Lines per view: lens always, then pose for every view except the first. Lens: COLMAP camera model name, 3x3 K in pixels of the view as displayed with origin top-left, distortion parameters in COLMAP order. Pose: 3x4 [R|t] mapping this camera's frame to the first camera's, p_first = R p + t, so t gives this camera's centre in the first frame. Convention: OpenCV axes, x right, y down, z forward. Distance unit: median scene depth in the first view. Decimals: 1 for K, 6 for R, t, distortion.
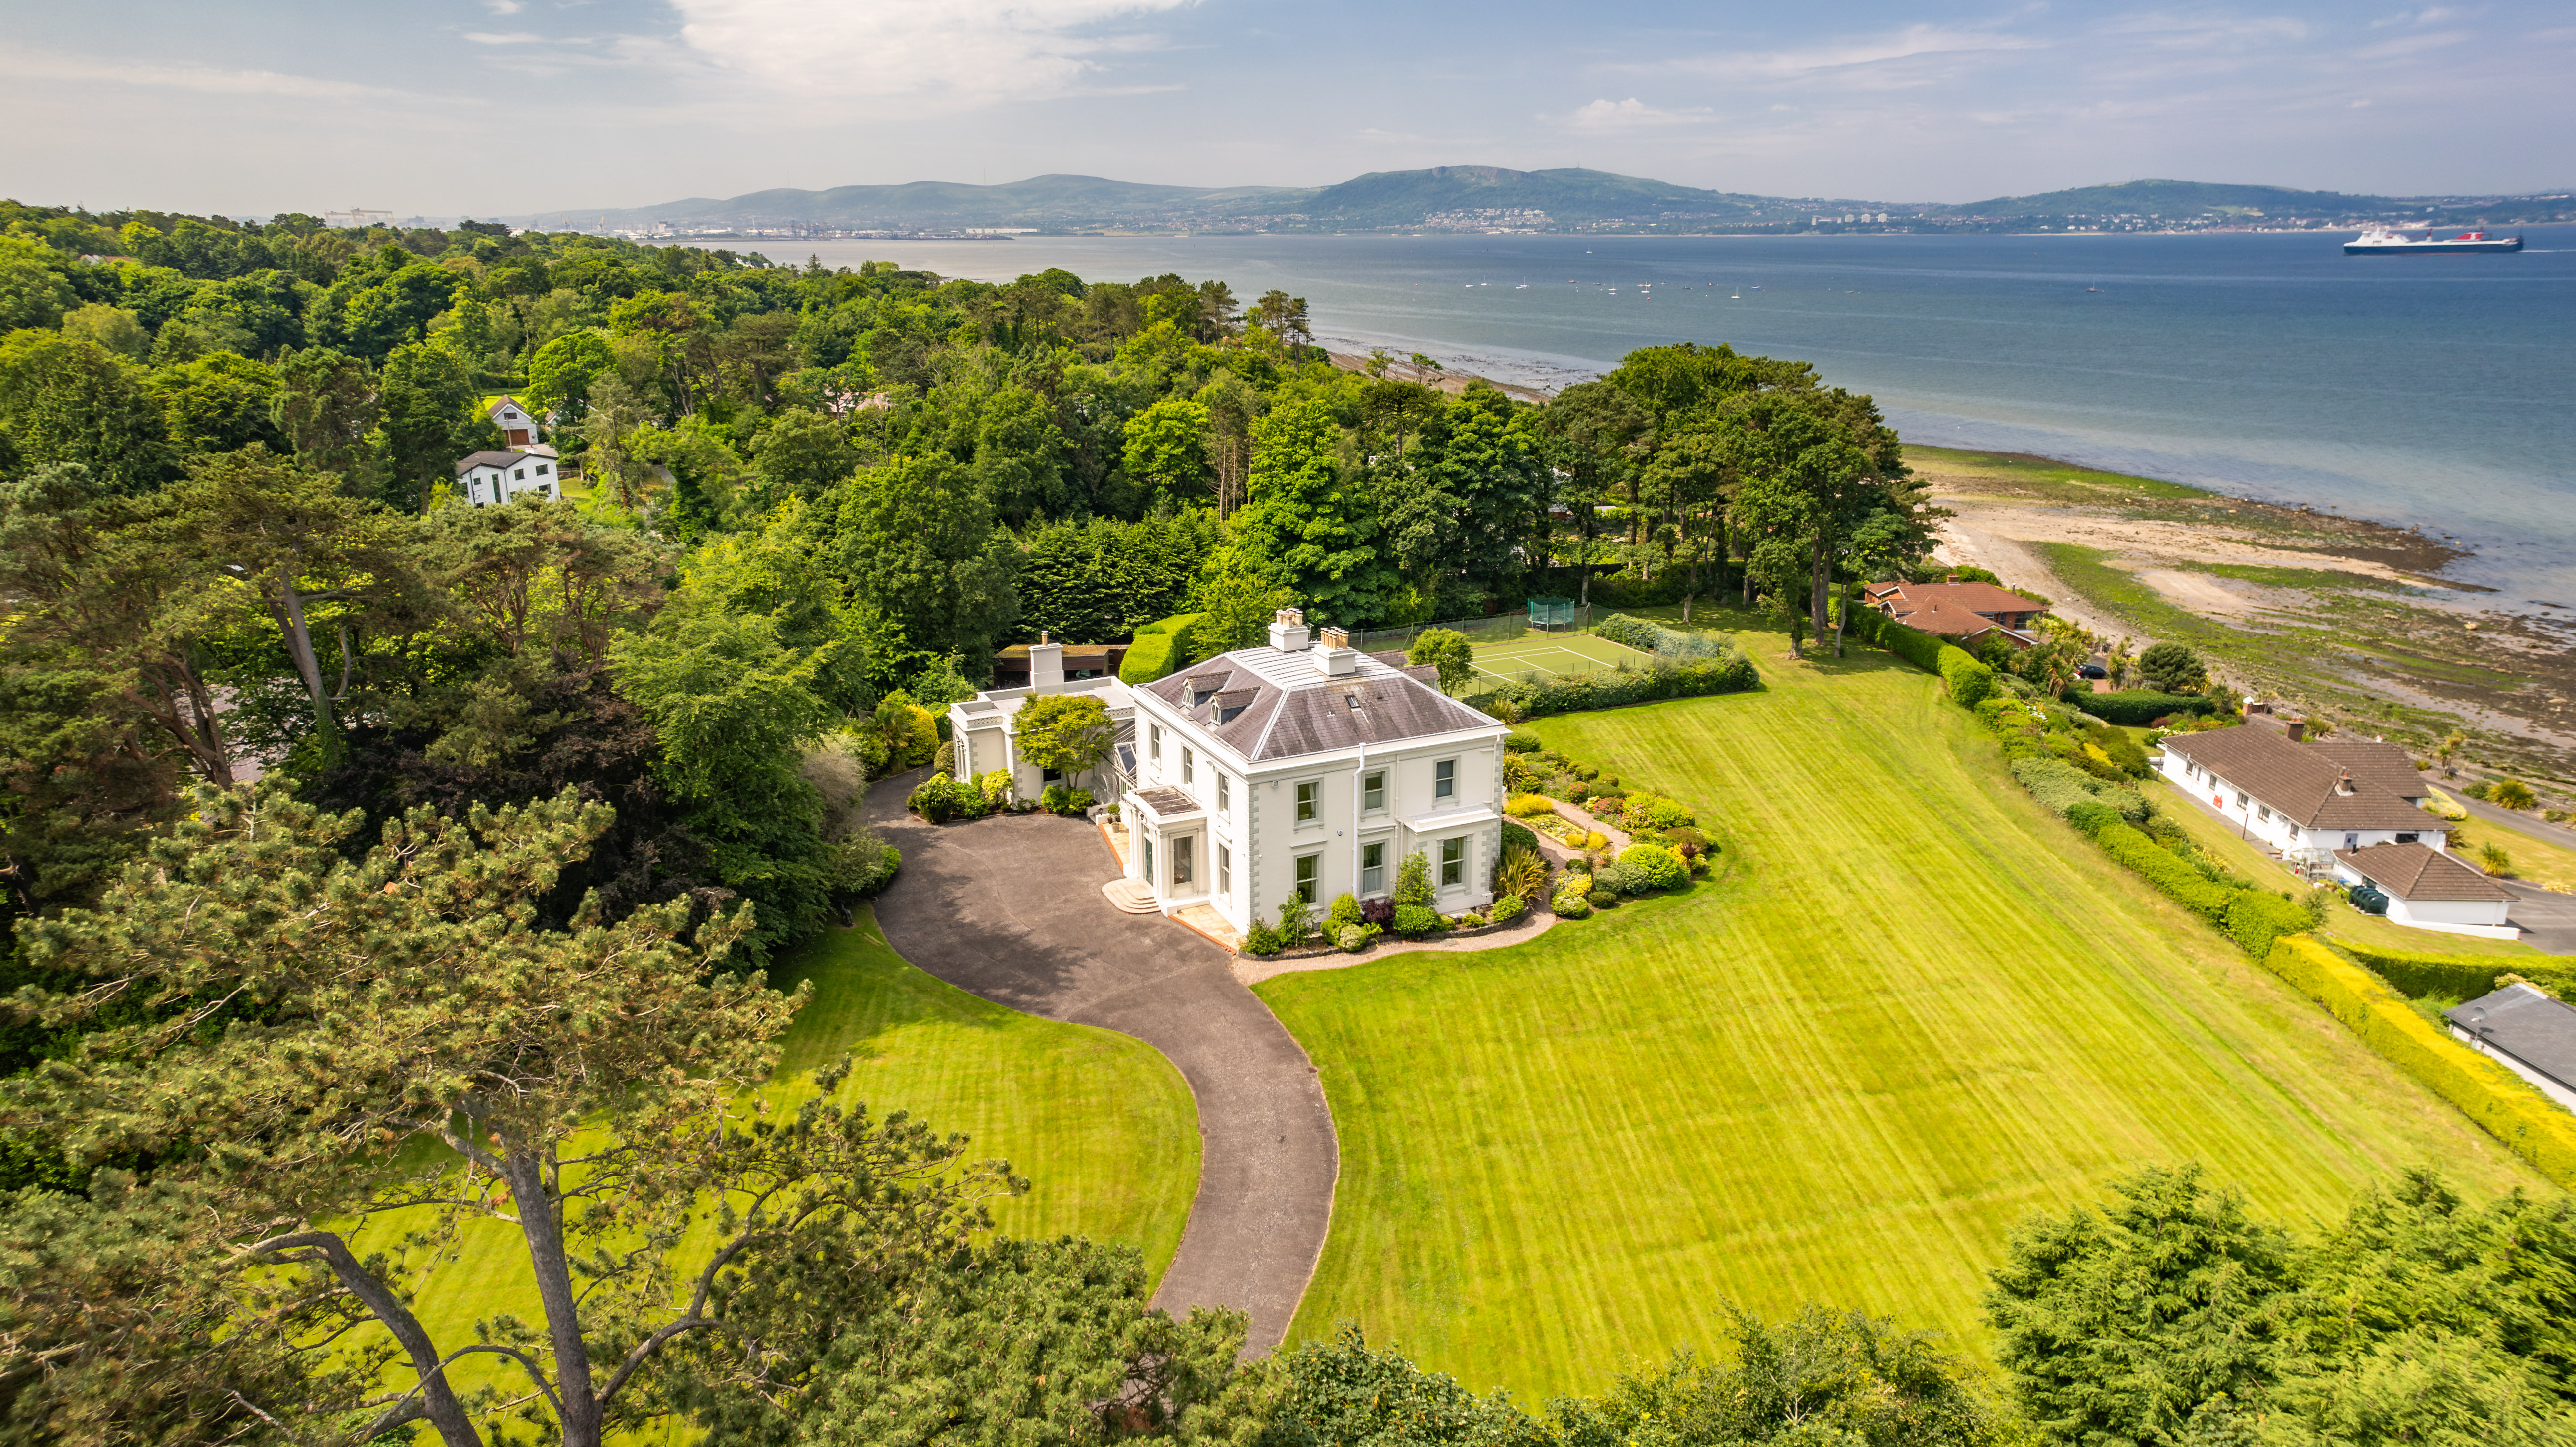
lens RADIAL K [[1769.6, 0, 1288.0], [0, 1769.6, 723.5], [0, 0, 1]] dist [0.005980, 0.001166]
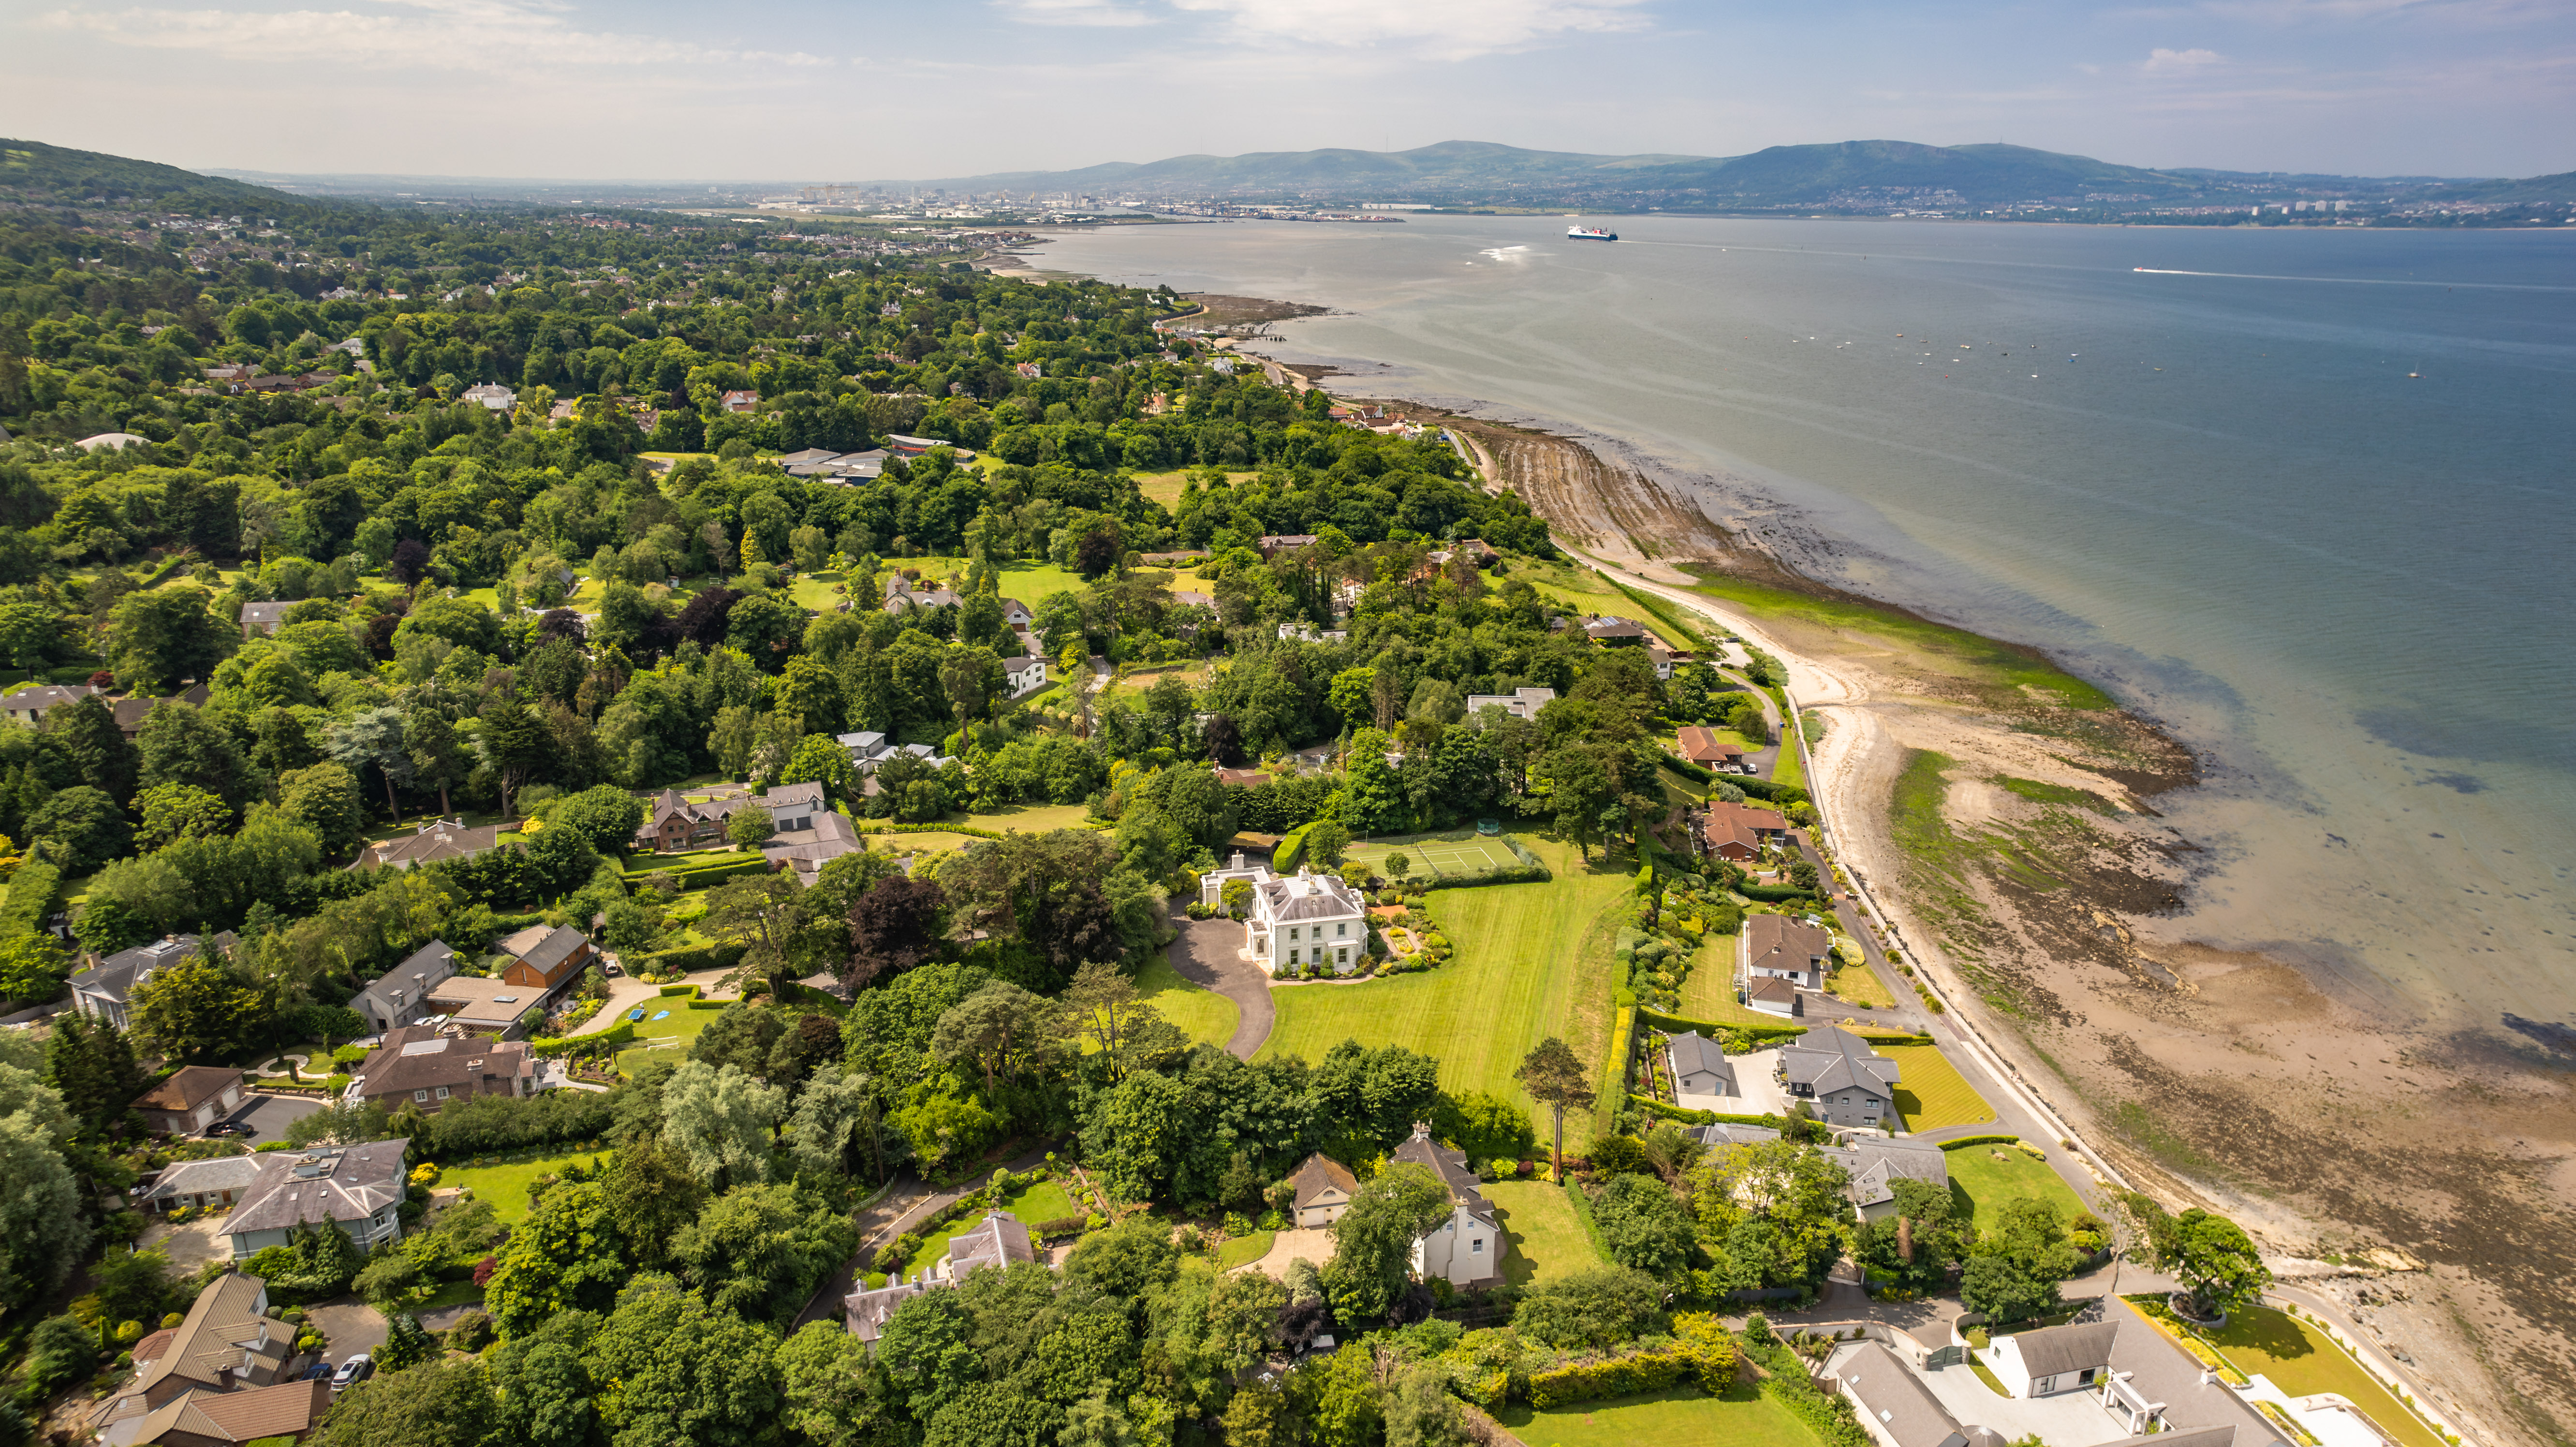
lens RADIAL K [[1769.5, 0, 1288.0], [0, 1769.5, 723.5], [0, 0, 1]] dist [0.005980, 0.001166]
pose [[0.976310, 0.080768, -0.200735, 0.397892], [-0.075598, 0.996582, 0.033299, -0.287758], [0.202739, -0.017335, 0.979079, -1.408176]]
